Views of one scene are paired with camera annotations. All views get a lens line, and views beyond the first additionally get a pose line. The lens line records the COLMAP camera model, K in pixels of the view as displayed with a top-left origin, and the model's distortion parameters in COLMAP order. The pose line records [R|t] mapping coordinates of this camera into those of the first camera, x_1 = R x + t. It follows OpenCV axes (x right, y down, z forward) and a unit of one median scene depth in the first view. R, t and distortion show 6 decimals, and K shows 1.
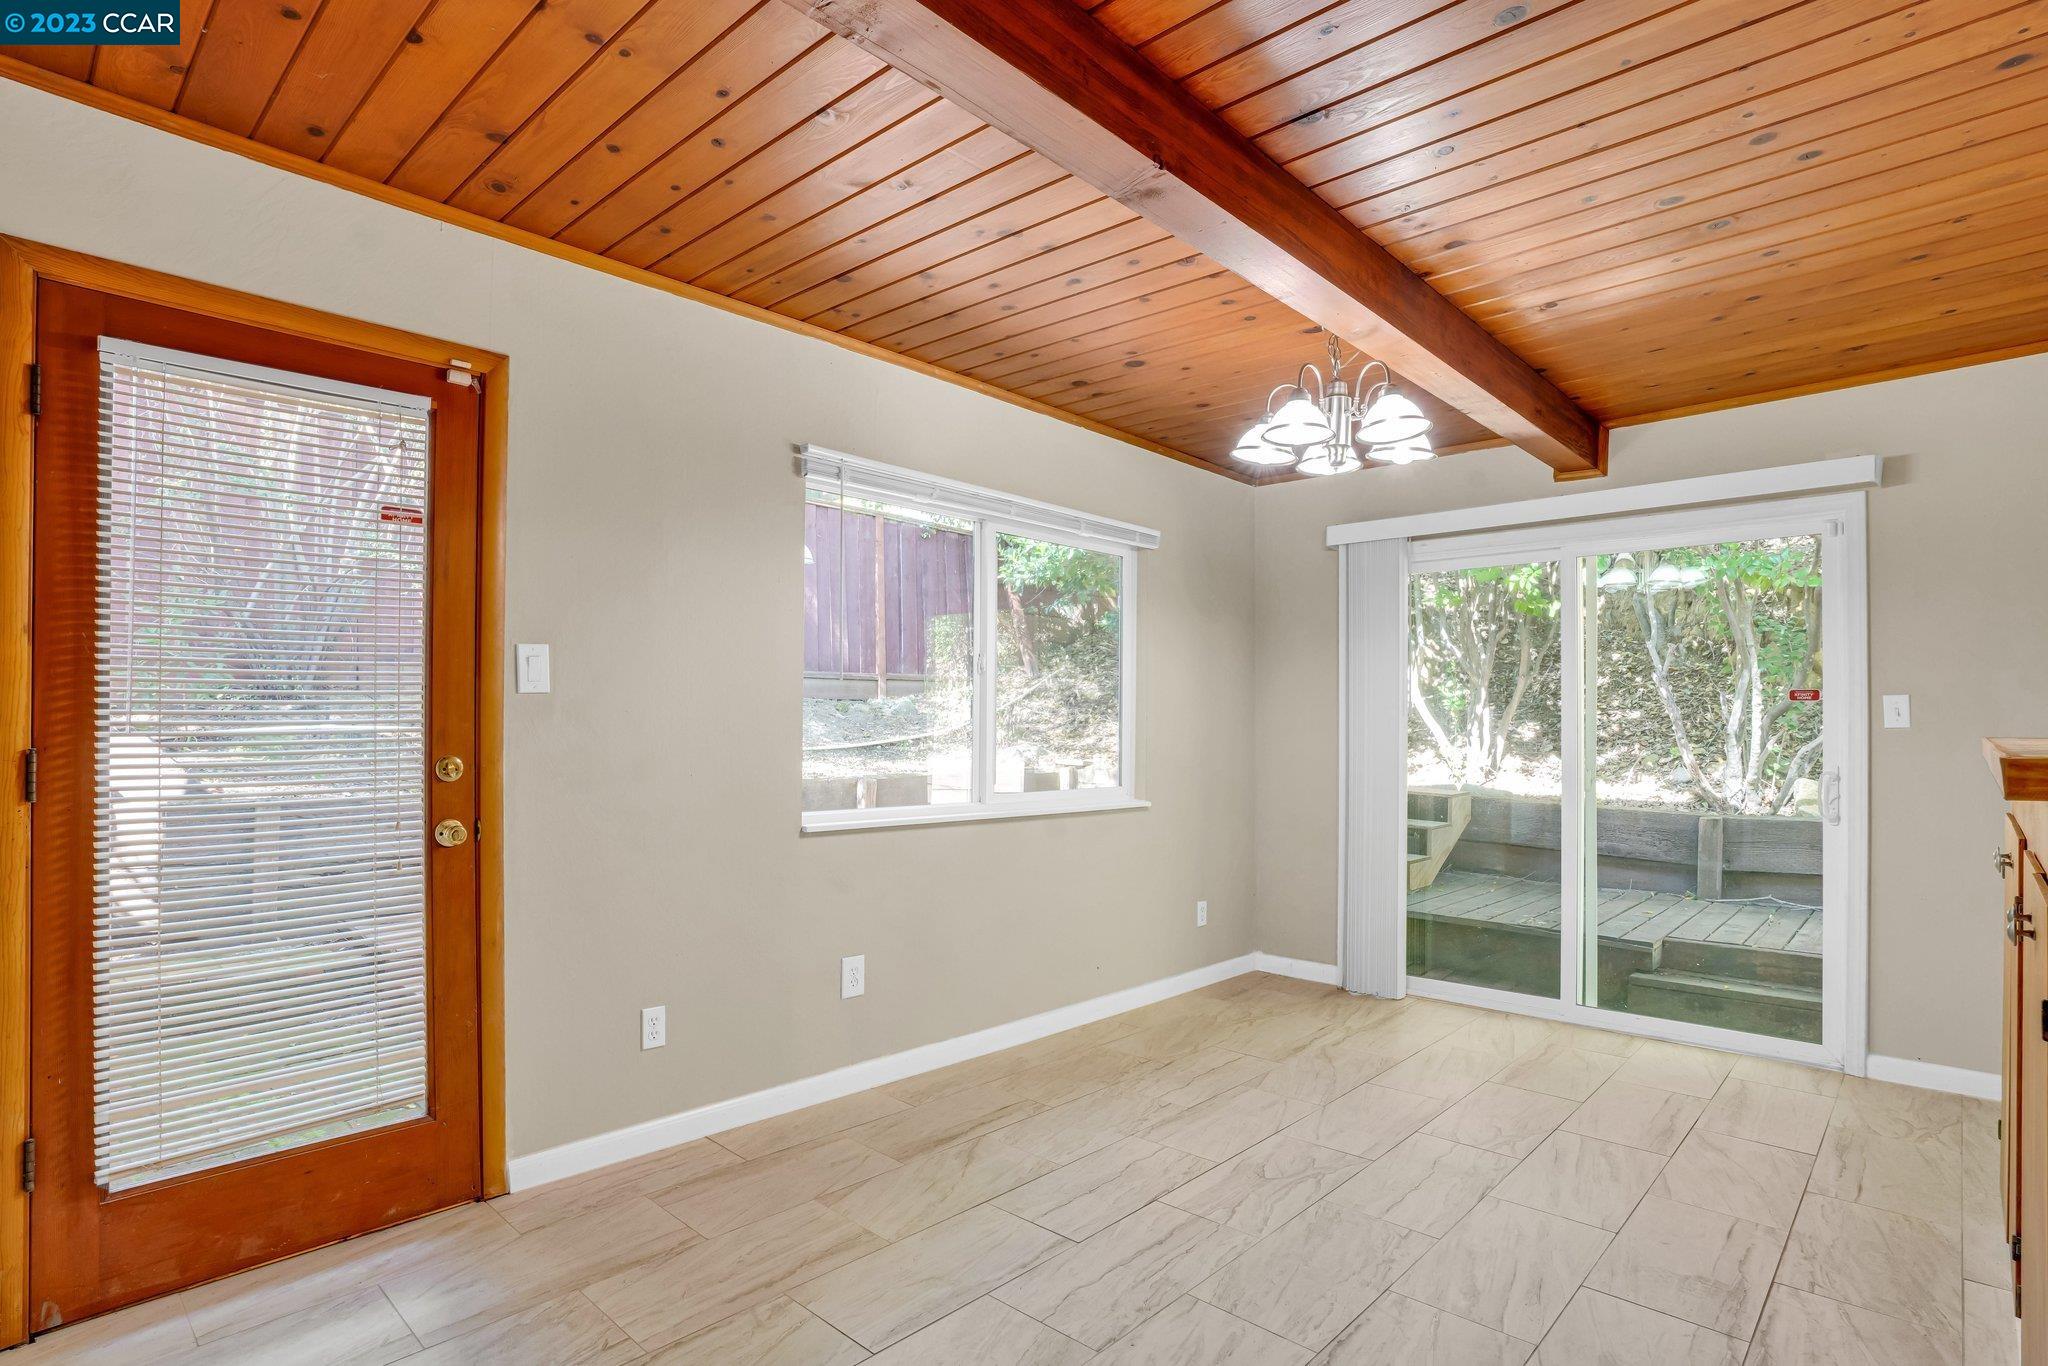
lens RADIAL K [[1041.5, 0, 1005.7], [0, 1041.5, 690.2], [0, 0, 1]] dist [-0.087548, 0.038672]
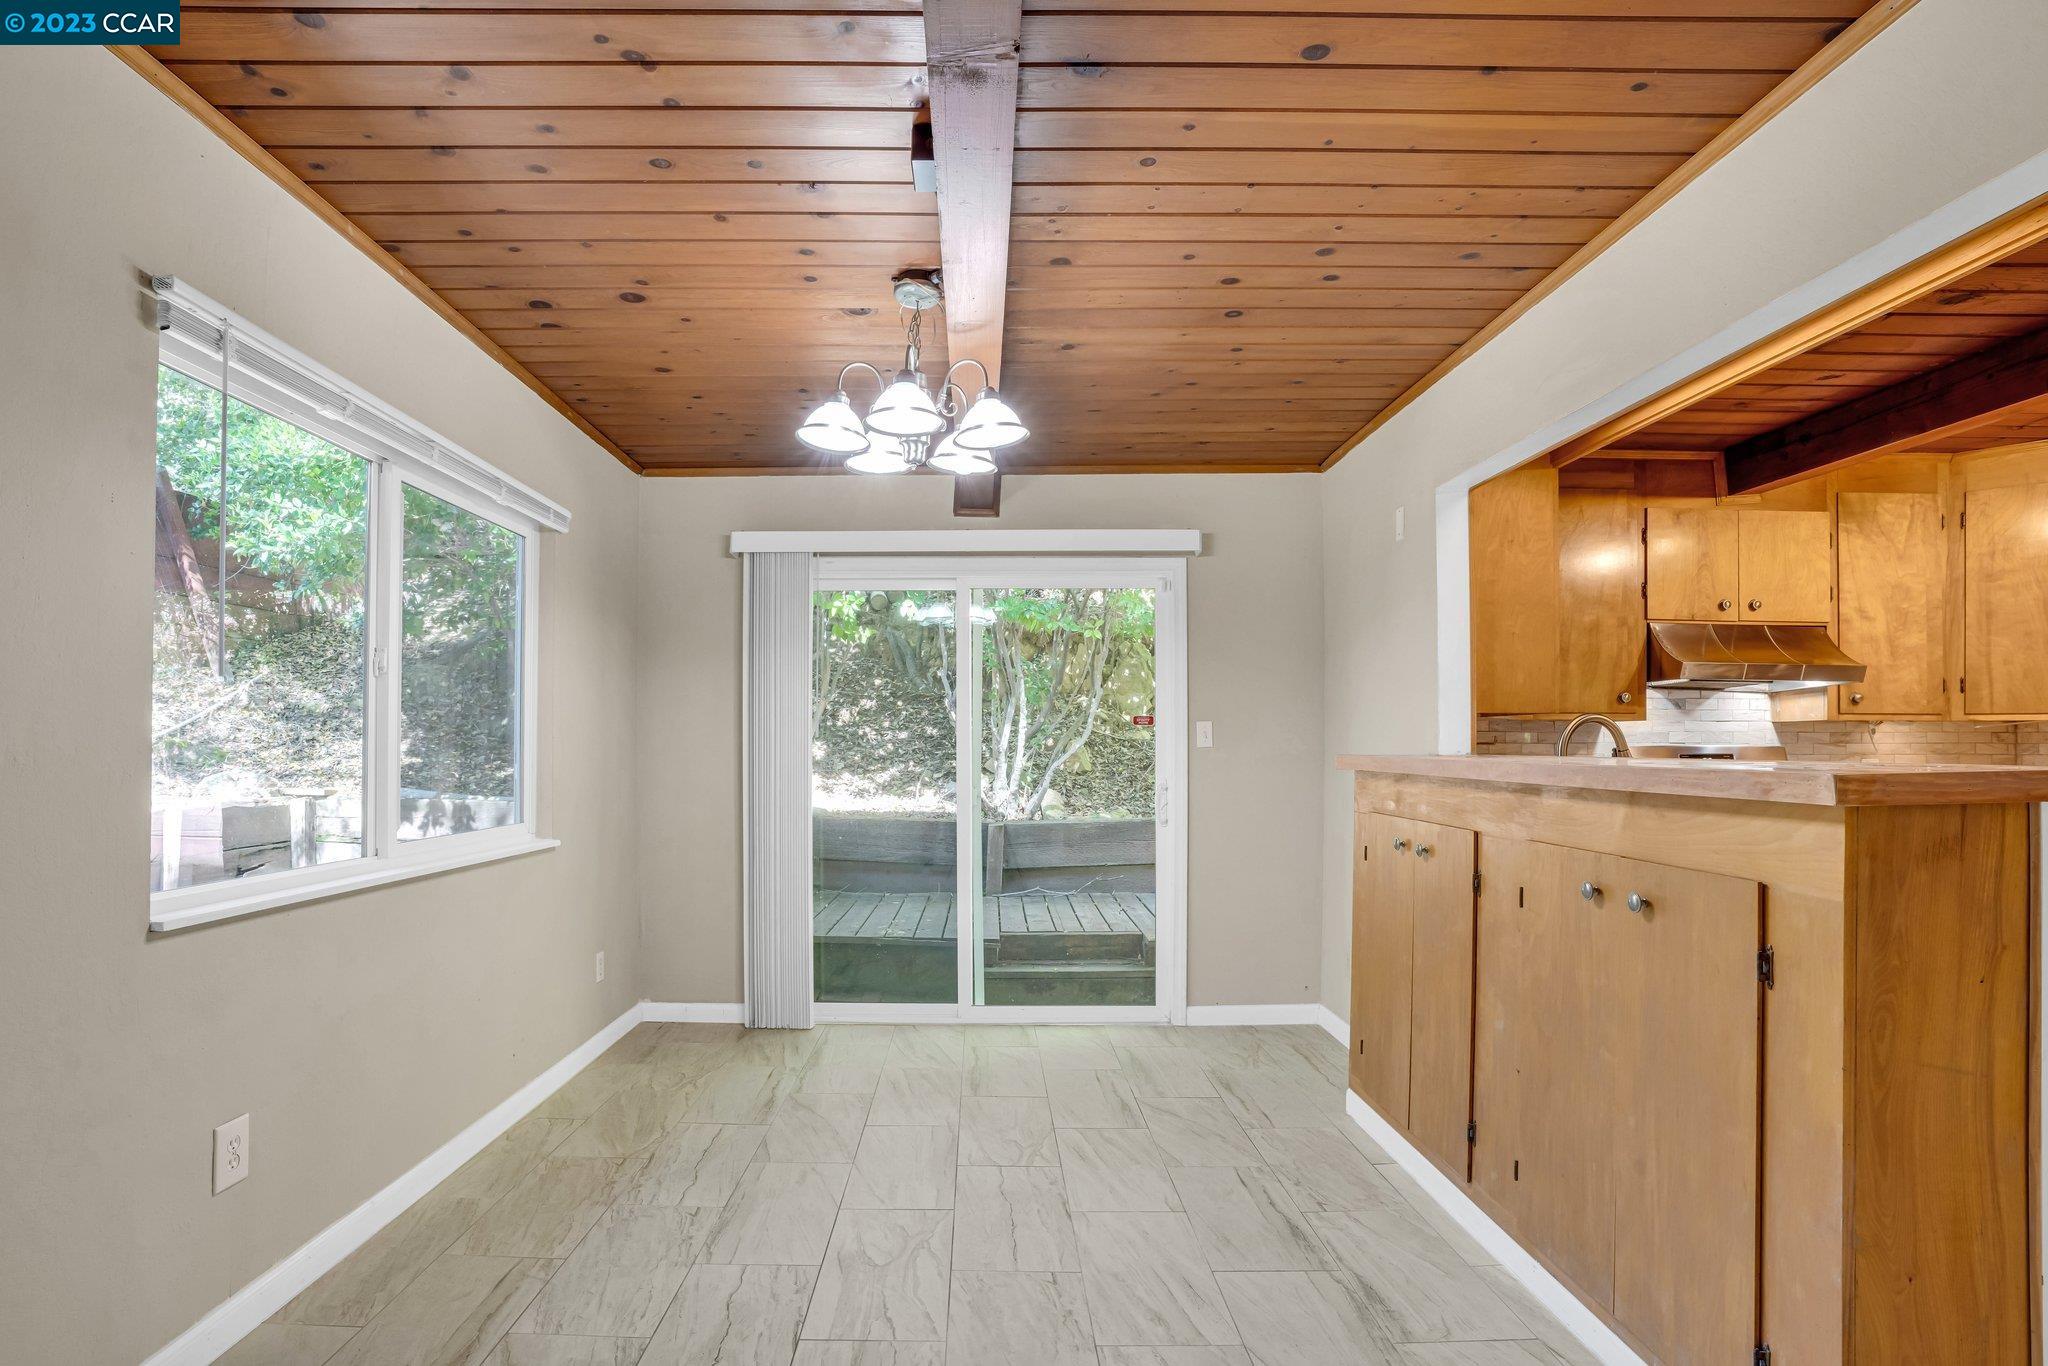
lens RADIAL K [[1034.7, 0, 981.2], [0, 1034.7, 718.5], [0, 0, 1]] dist [-0.074746, 0.034088]
pose [[0.731474, 0.013319, 0.681740, -0.174183], [-0.020502, 0.999787, 0.002465, 0.002918], [-0.681561, -0.015780, 0.731591, 0.191567]]
